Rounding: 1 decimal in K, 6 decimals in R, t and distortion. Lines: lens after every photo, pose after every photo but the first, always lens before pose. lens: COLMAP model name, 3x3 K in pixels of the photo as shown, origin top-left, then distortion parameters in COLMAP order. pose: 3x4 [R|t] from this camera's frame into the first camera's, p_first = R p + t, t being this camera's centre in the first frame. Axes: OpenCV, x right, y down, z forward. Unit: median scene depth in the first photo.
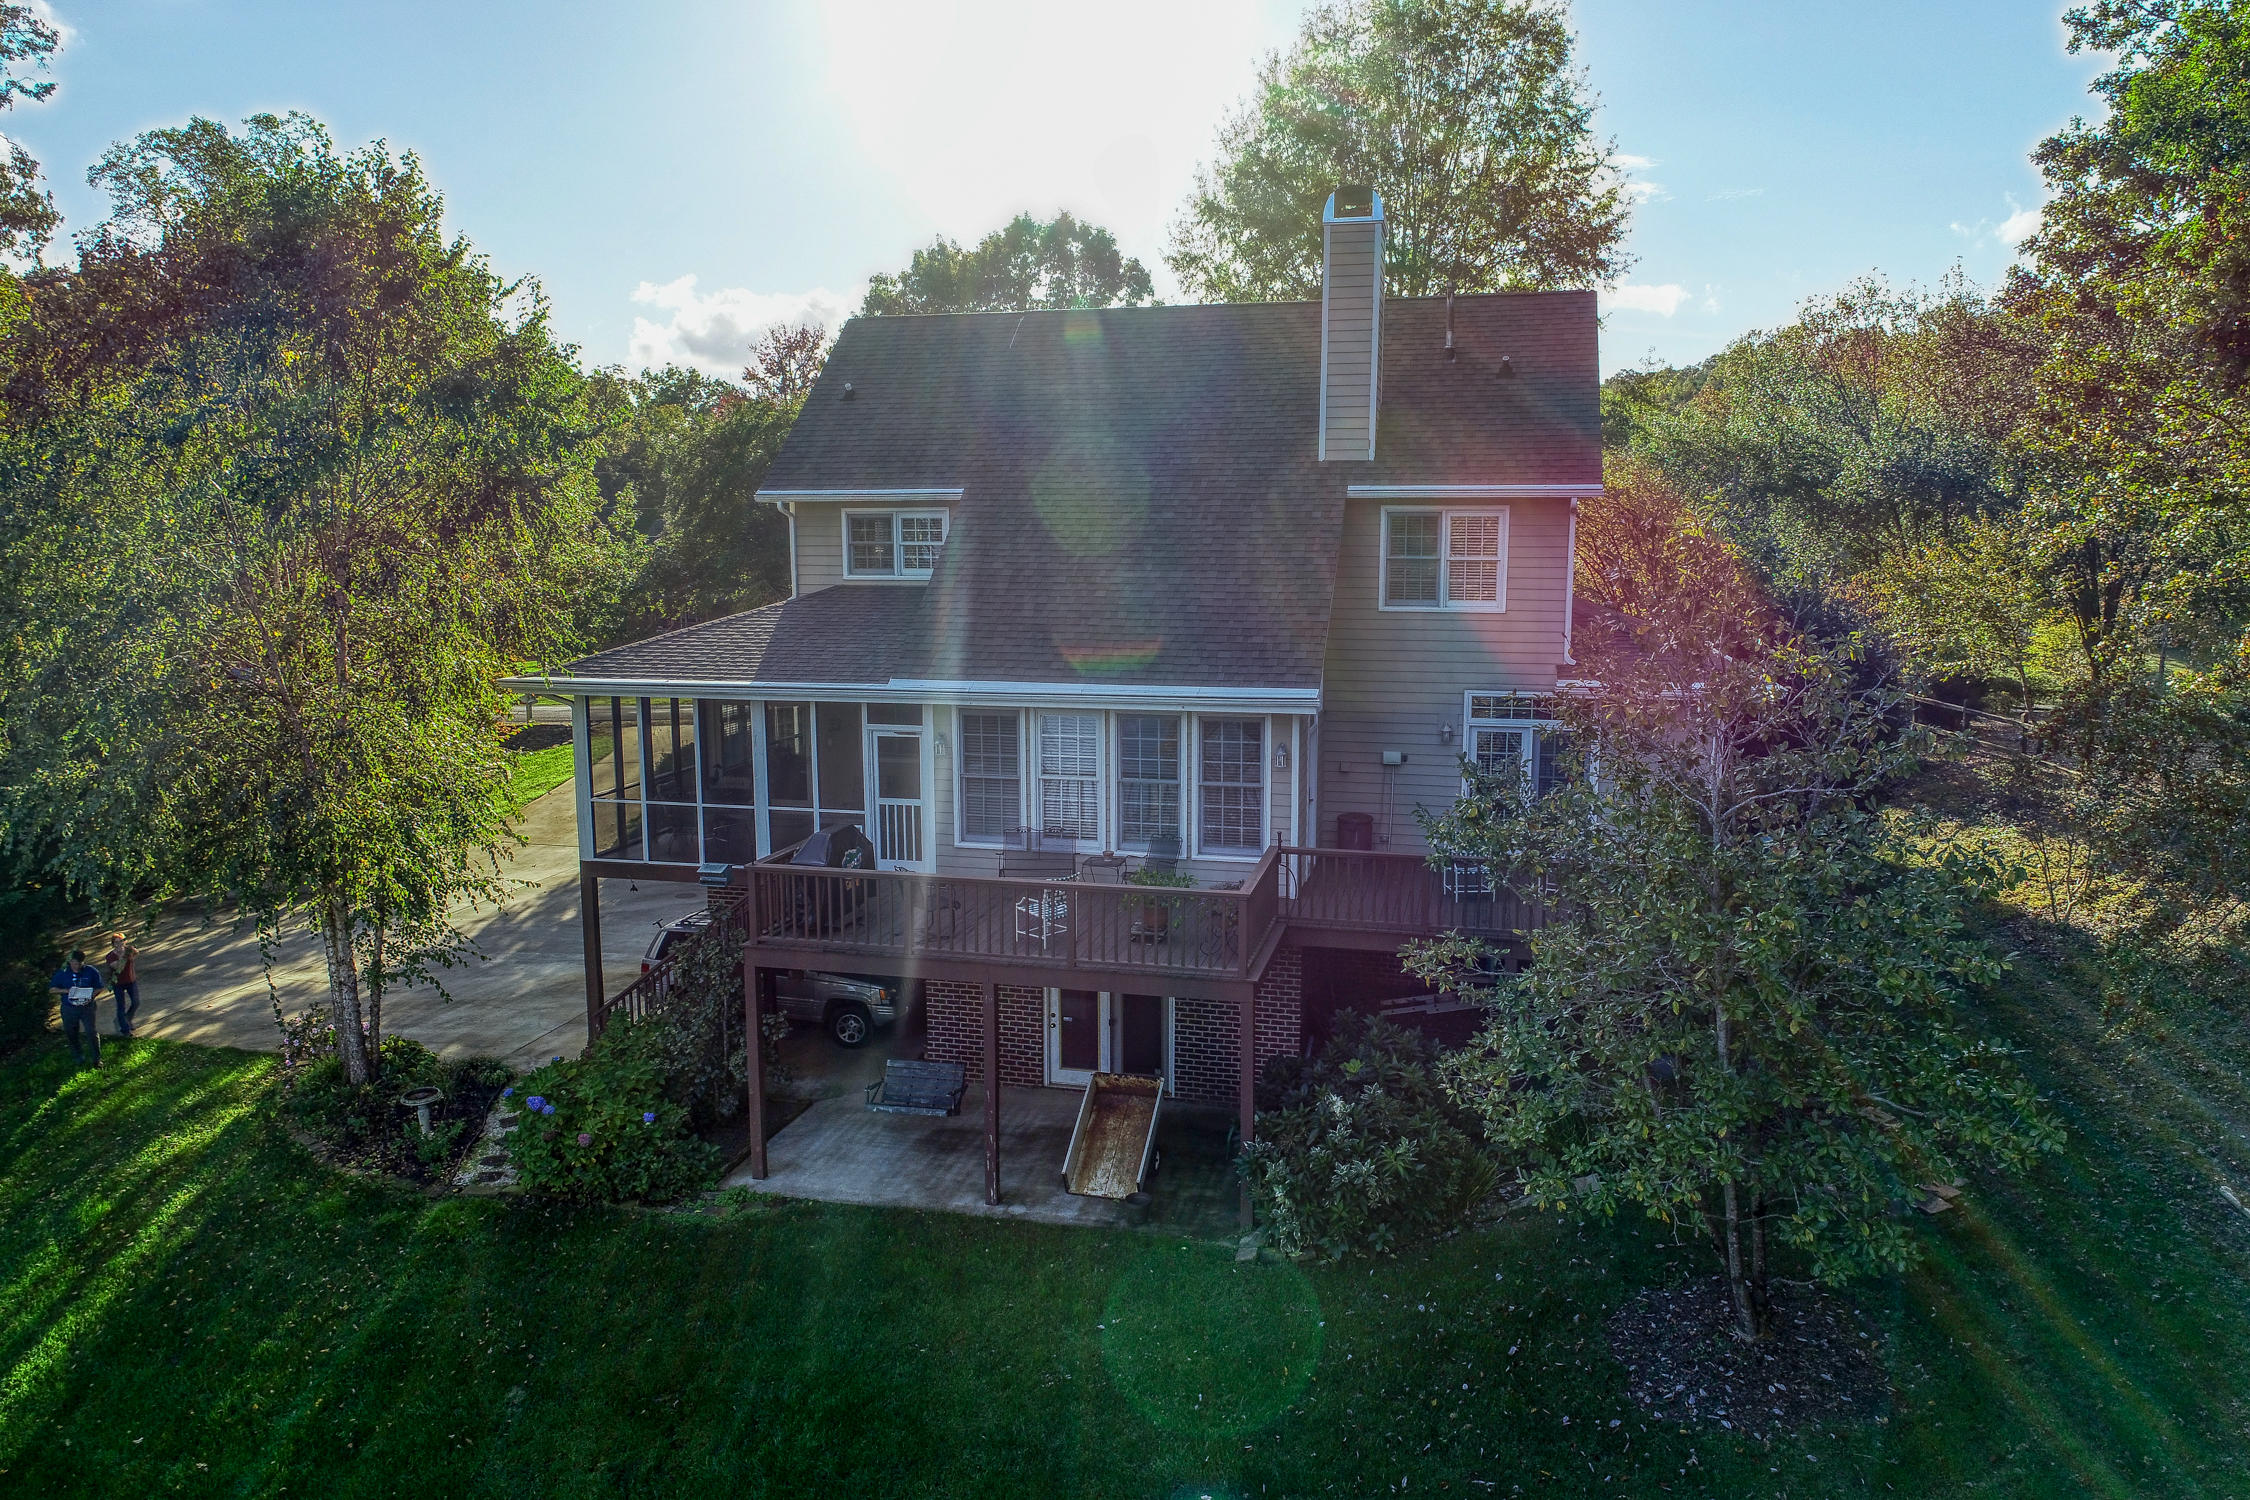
lens RADIAL K [[1529.5, 0, 1127.7], [0, 1529.5, 775.6], [0, 0, 1]] dist [-0.001337, 0.000258]
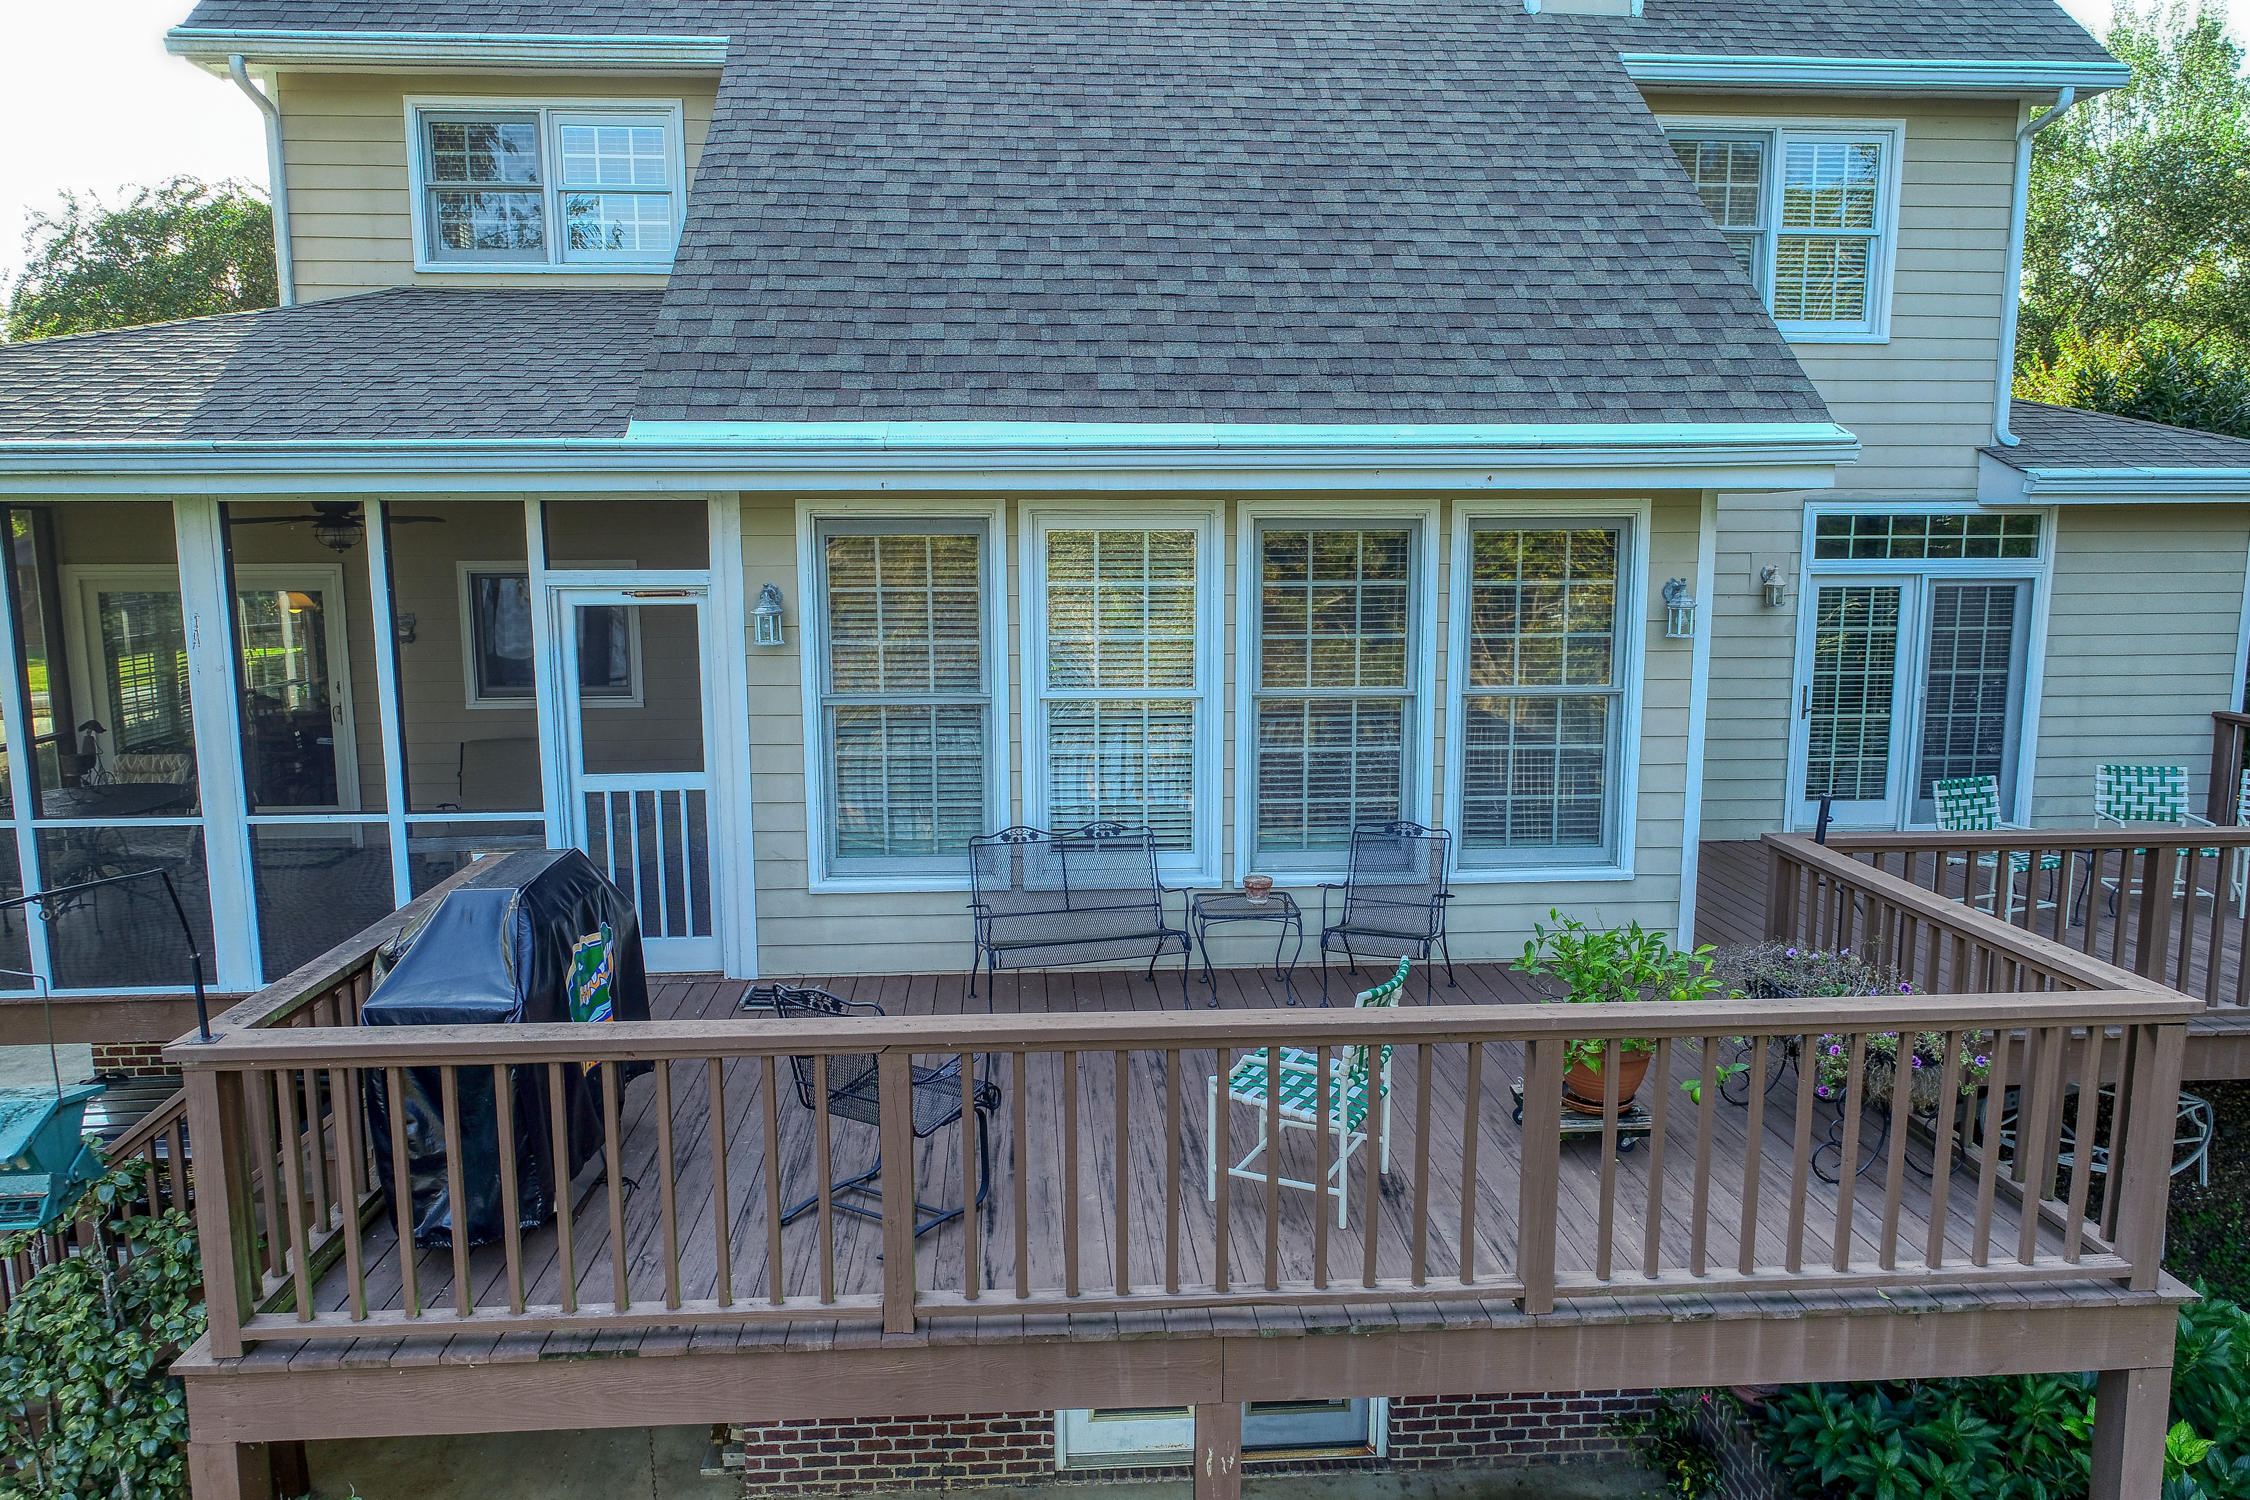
lens RADIAL K [[1529.5, 0, 1127.7], [0, 1529.5, 775.6], [0, 0, 1]] dist [-0.001337, 0.000258]
pose [[0.952903, -0.049969, 0.299130, -0.153872], [0.050046, 0.998719, 0.007408, 0.019460], [-0.299117, 0.007912, 0.954184, 0.634048]]
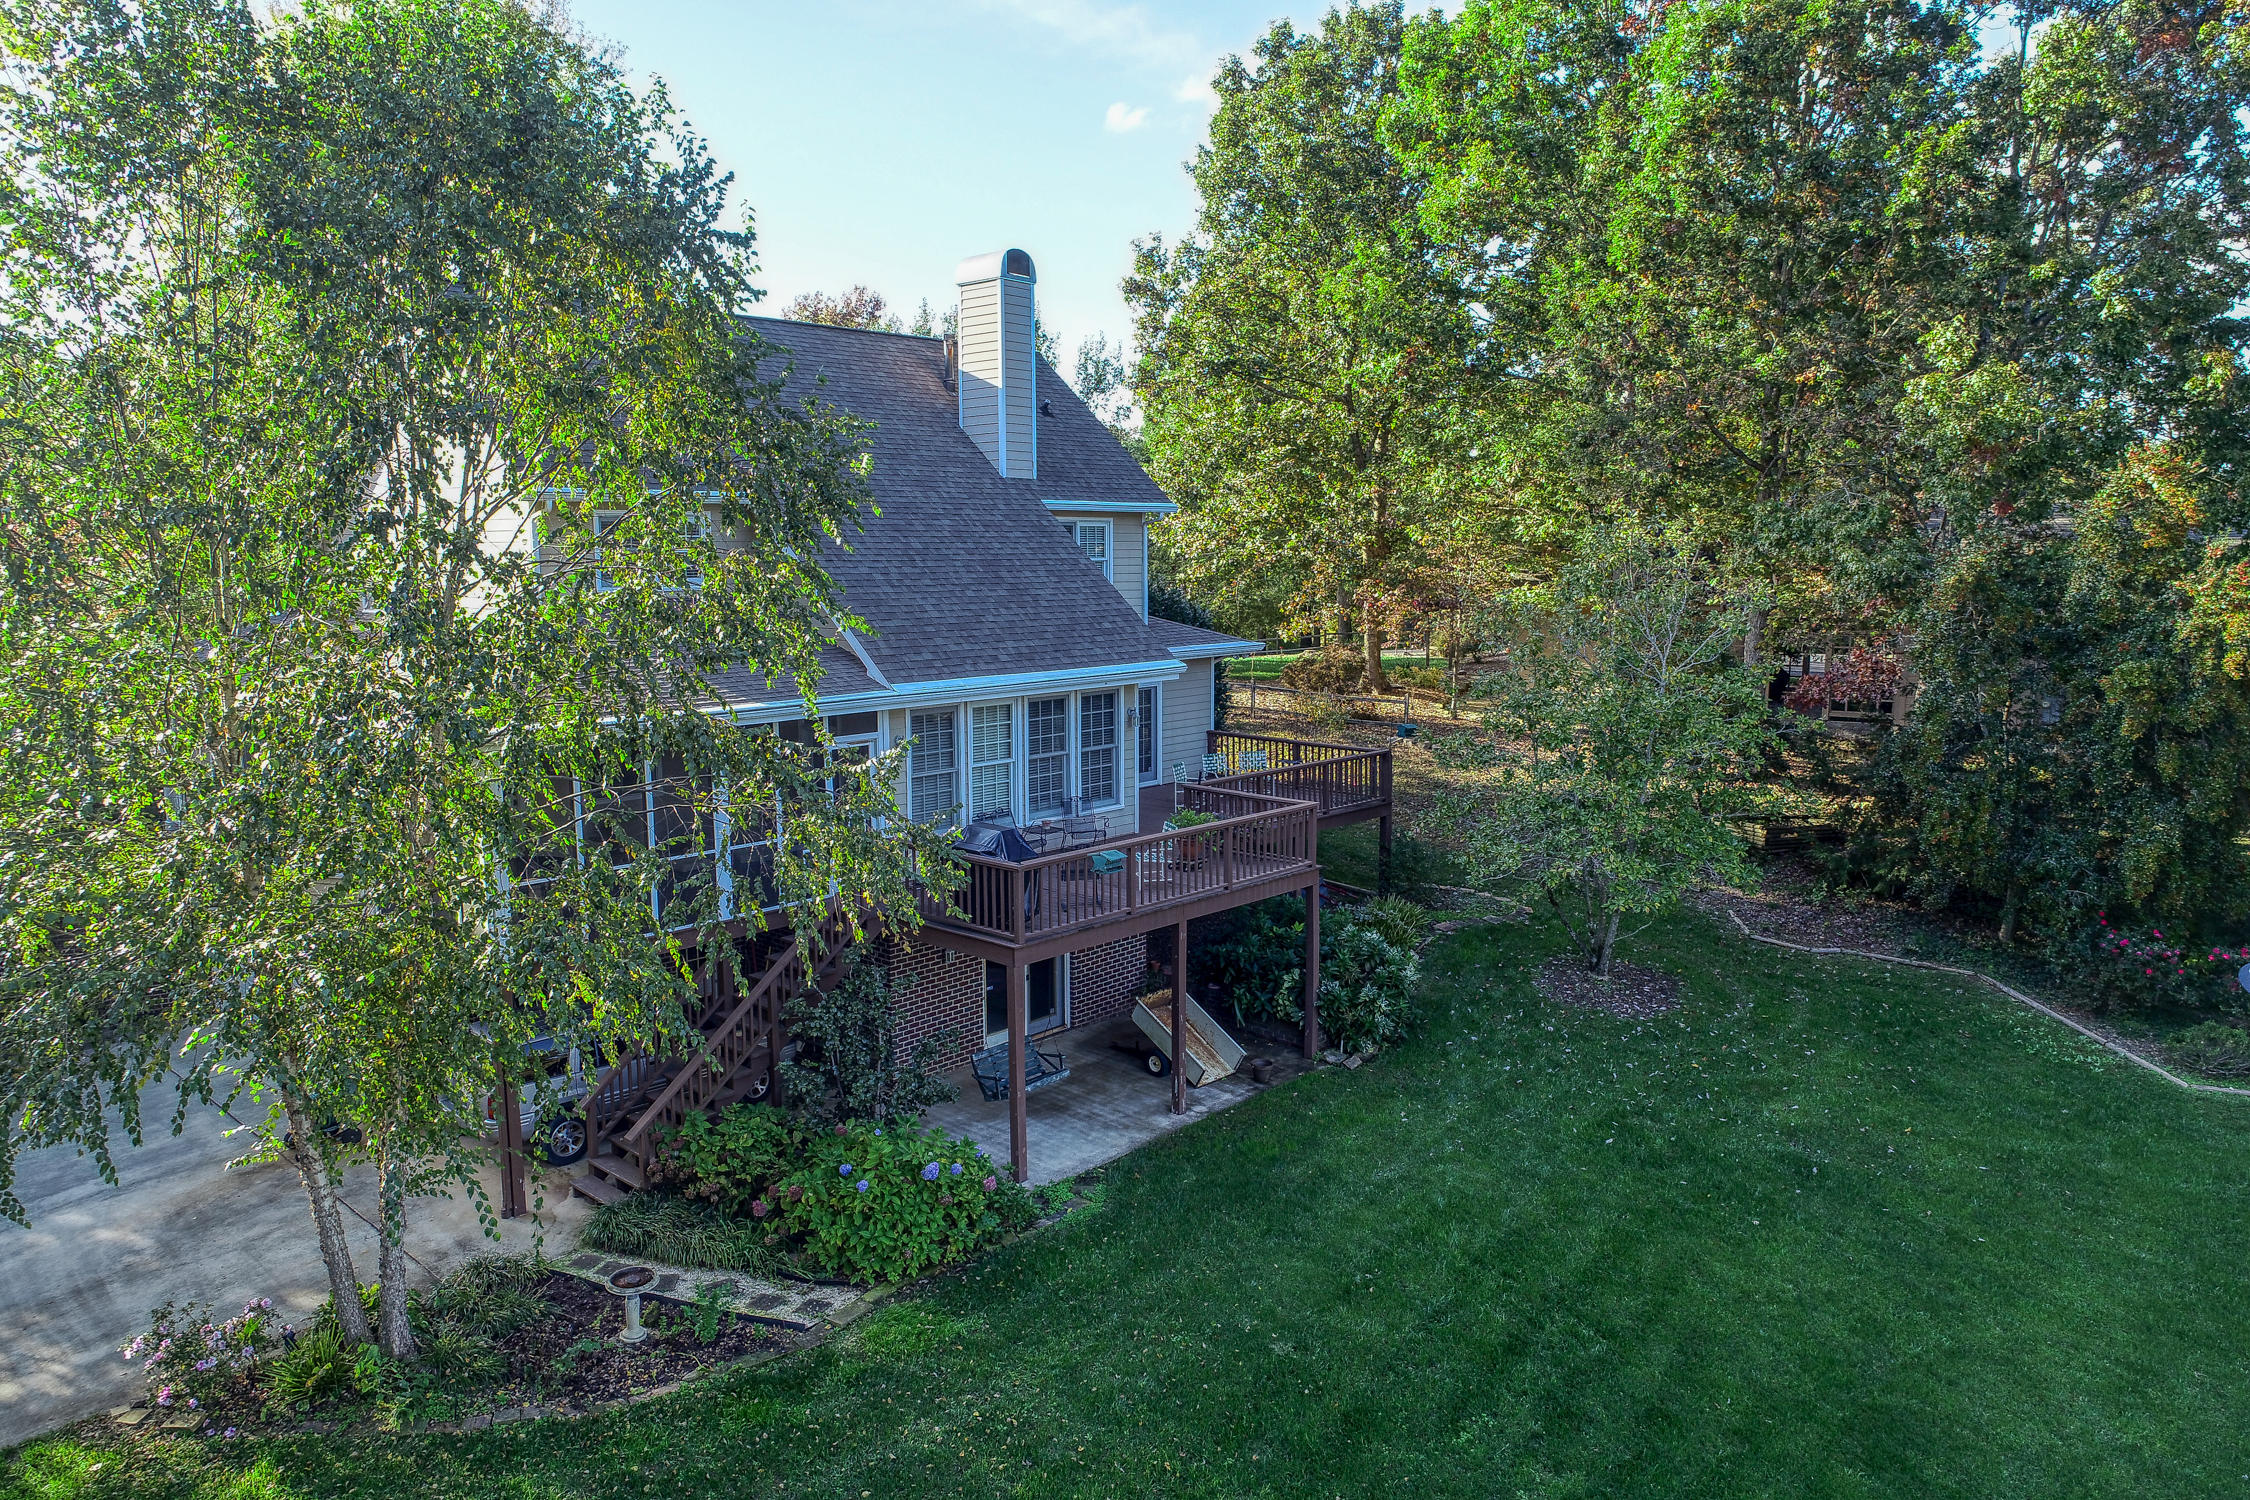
lens RADIAL K [[1529.5, 0, 1127.7], [0, 1529.5, 775.6], [0, 0, 1]] dist [-0.001337, 0.000258]
pose [[0.484412, -0.142445, 0.863166, -0.940301], [0.151931, 0.985360, 0.077346, -0.060784], [-0.861547, 0.093674, 0.498962, 0.372867]]
